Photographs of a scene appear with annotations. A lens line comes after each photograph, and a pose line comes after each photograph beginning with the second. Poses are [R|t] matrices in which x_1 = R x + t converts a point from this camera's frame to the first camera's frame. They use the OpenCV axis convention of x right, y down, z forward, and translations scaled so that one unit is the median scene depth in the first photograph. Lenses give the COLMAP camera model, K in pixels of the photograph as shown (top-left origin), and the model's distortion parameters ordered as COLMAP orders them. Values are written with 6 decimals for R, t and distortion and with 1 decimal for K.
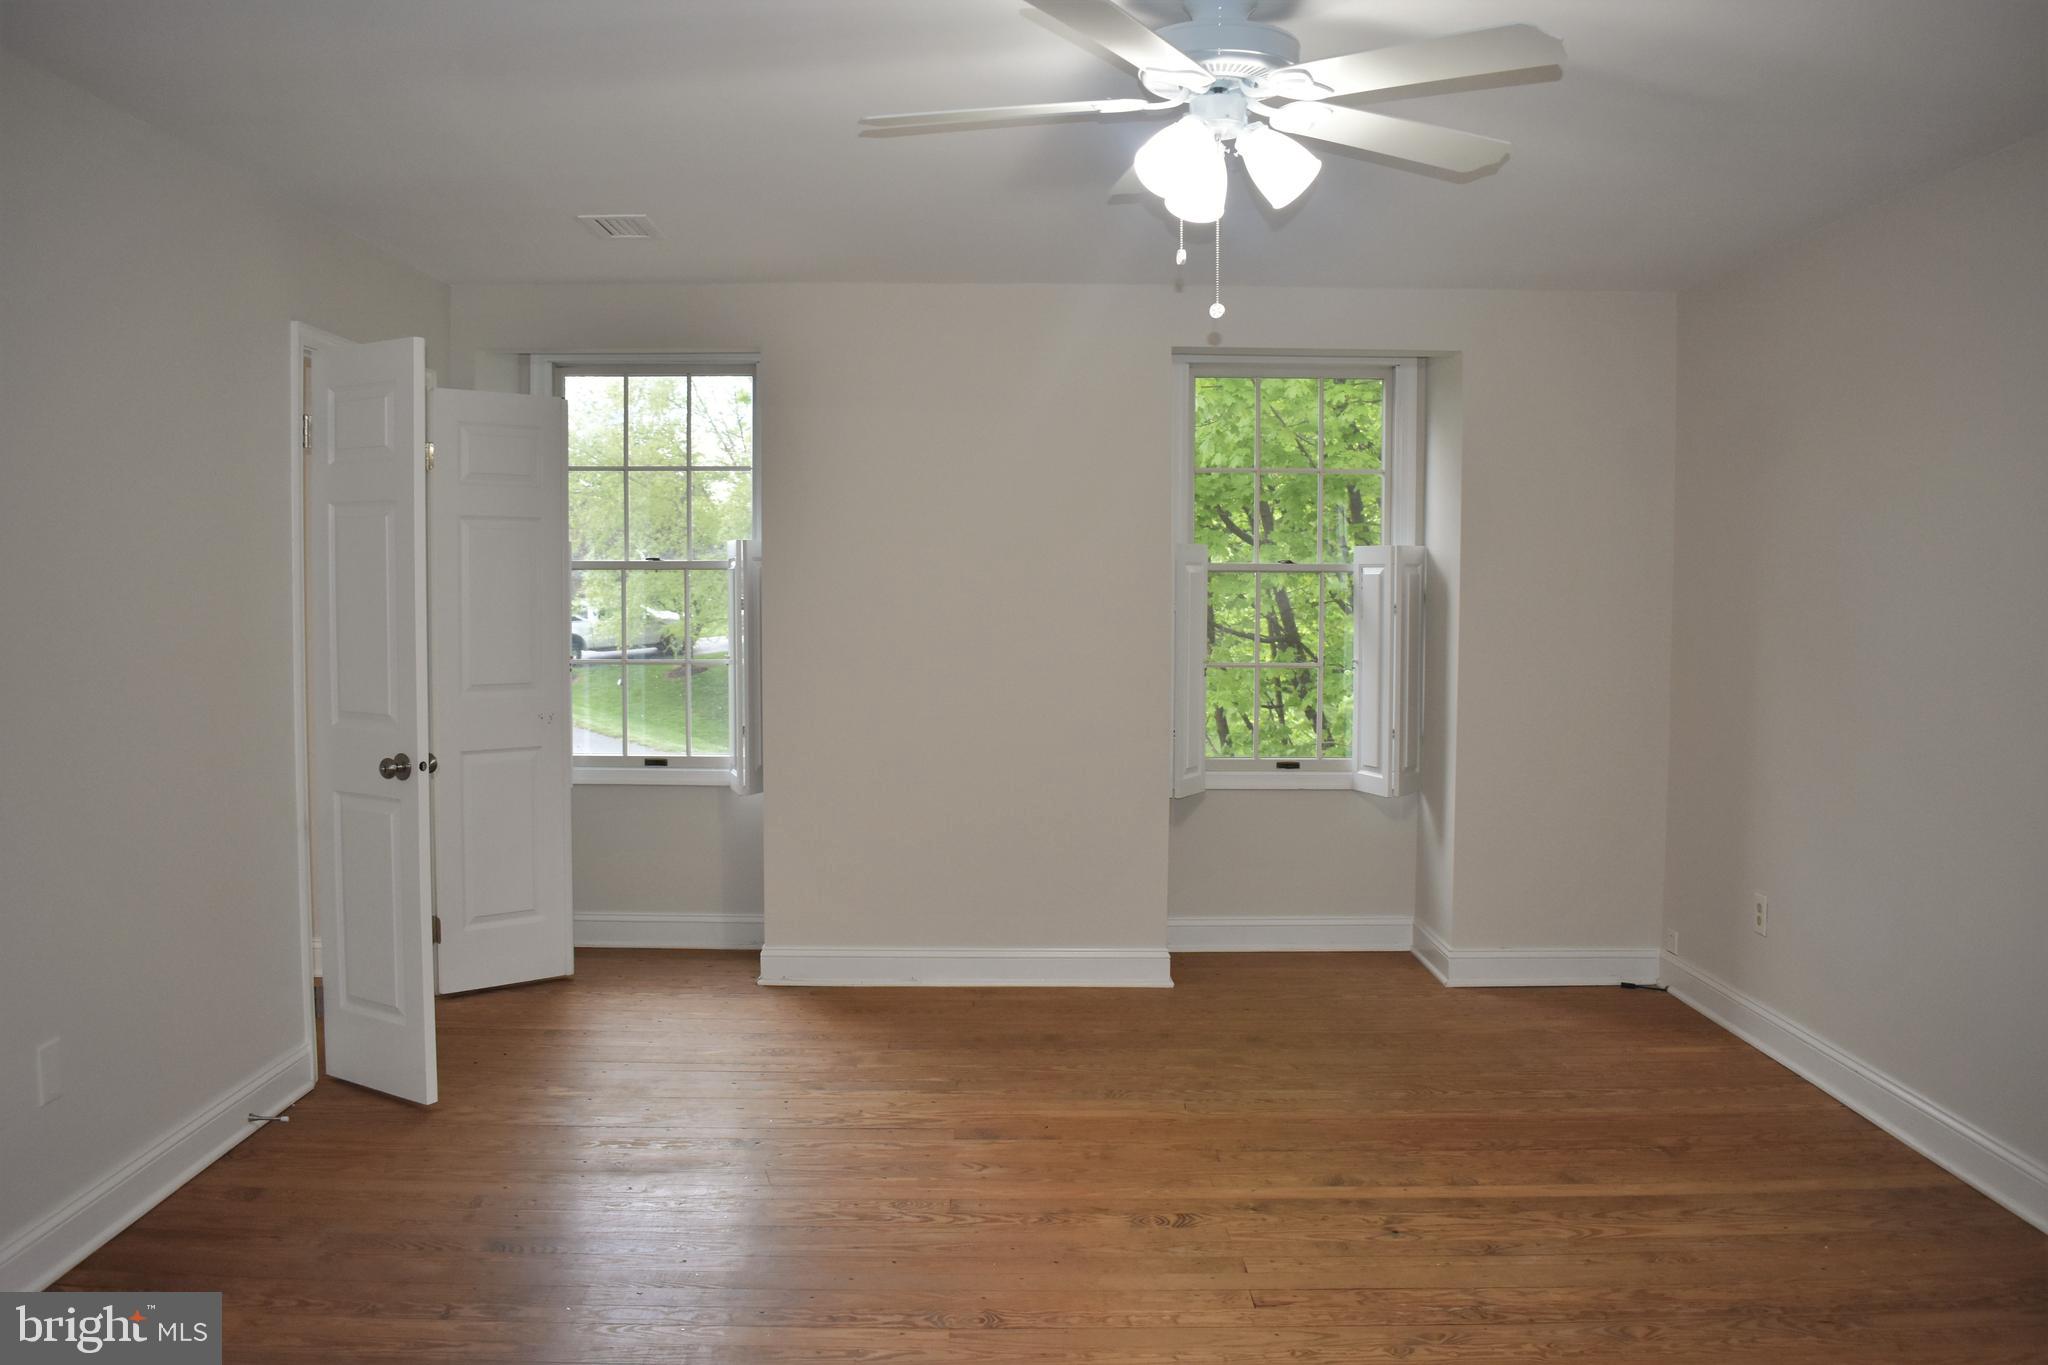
lens RADIAL K [[1612.8, 0, 1028.5], [0, 1612.8, 687.3], [0, 0, 1]] dist [-0.086426, 0.002246]
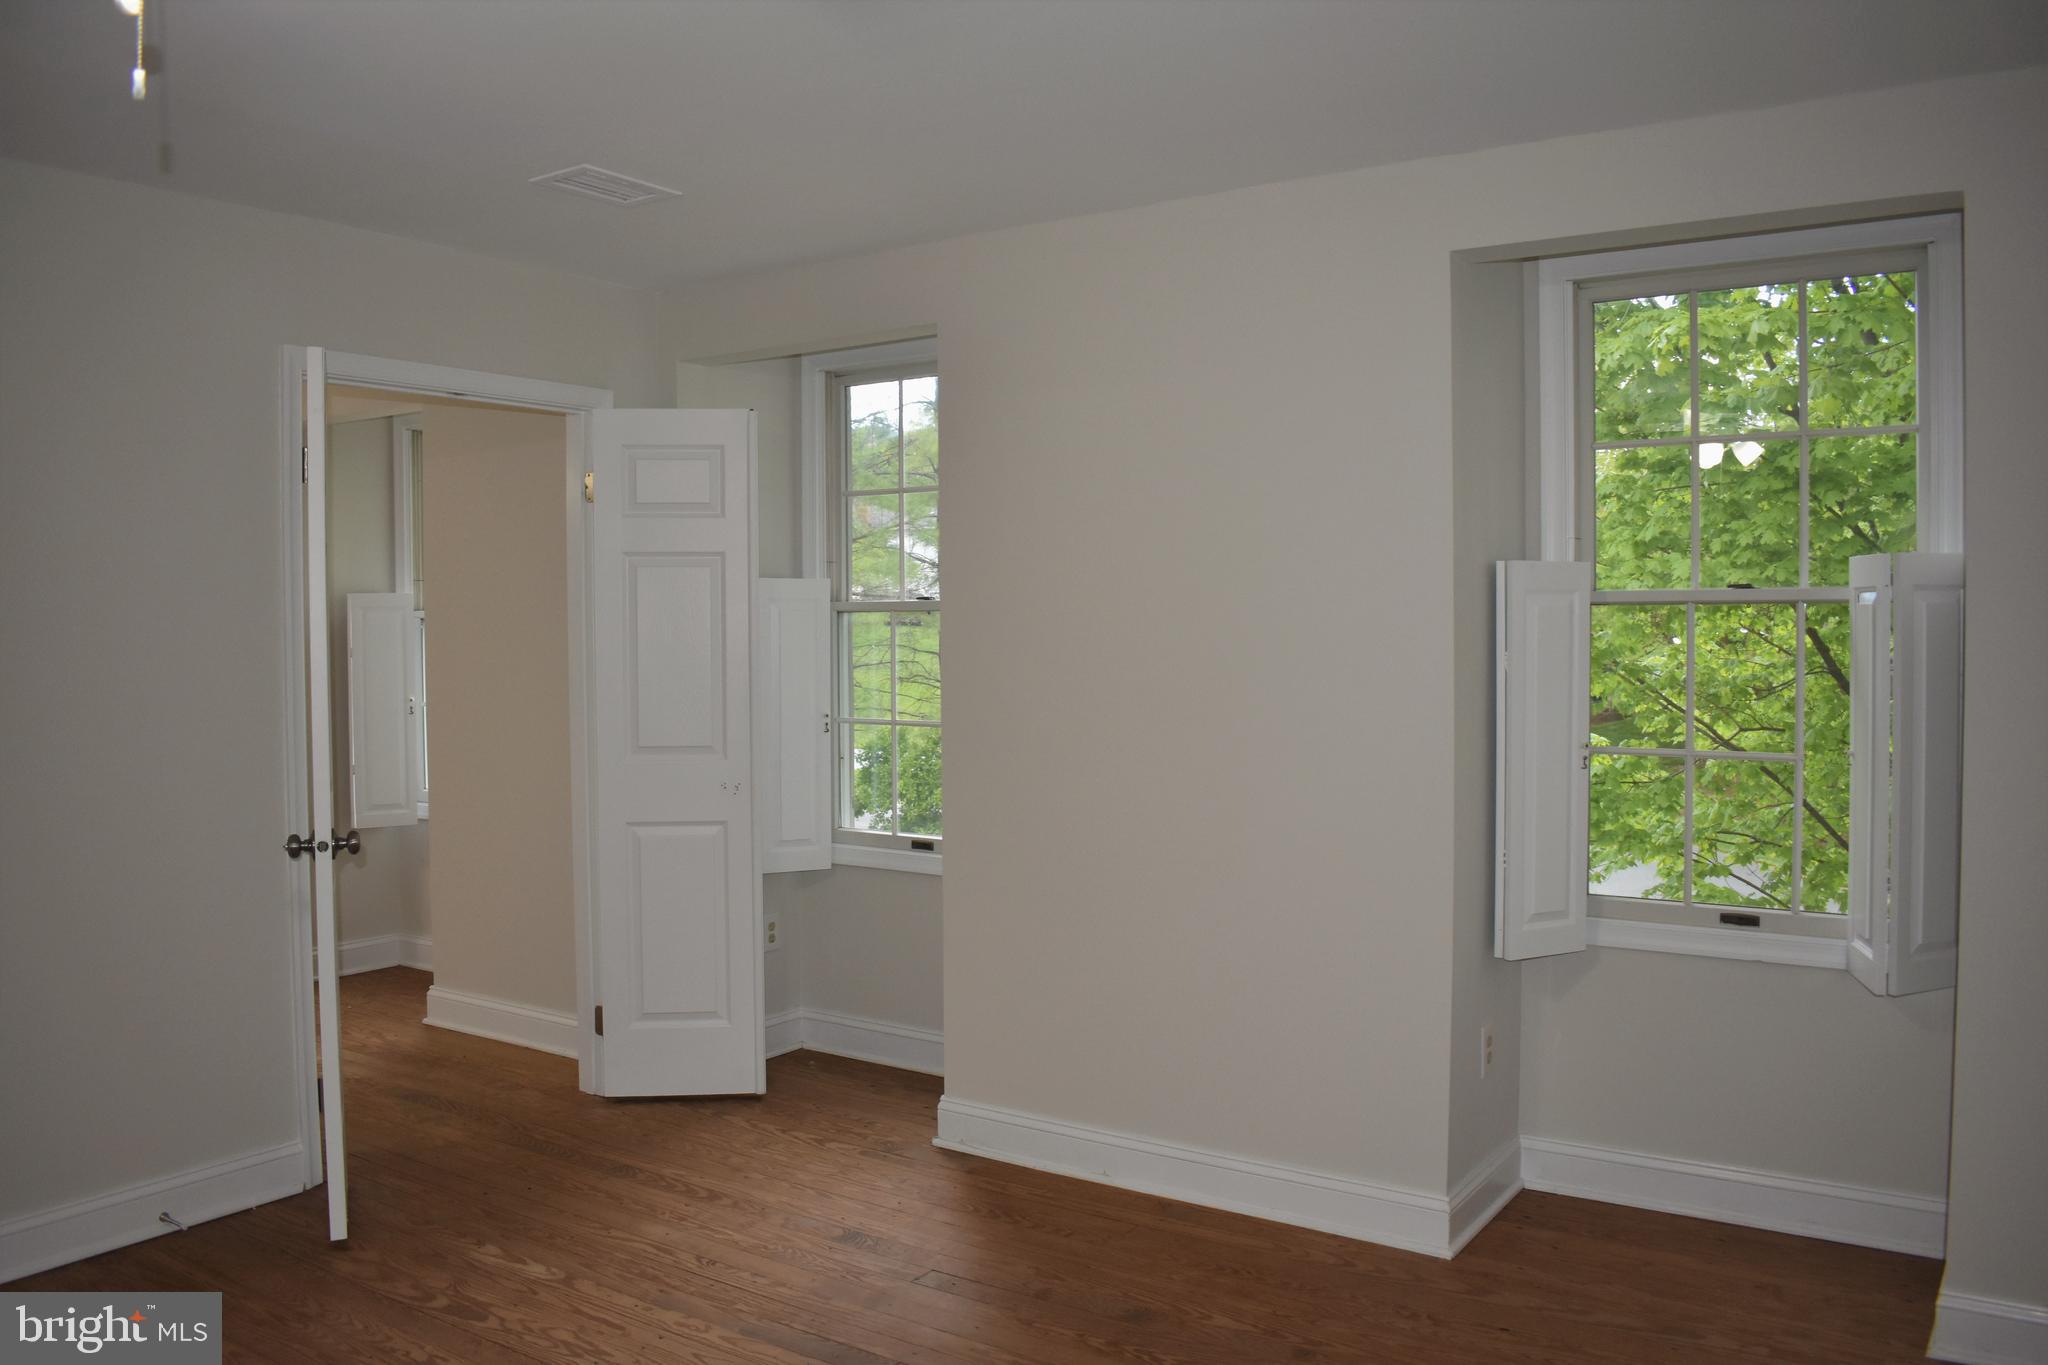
lens RADIAL K [[1612.8, 0, 1019.7], [0, 1612.8, 676.4], [0, 0, 1]] dist [-0.086426, 0.002246]
pose [[0.815441, 0.009286, -0.578766, 0.309906], [-0.027118, 0.999386, -0.022173, -0.024773], [0.578204, 0.033776, 0.815193, 0.383940]]
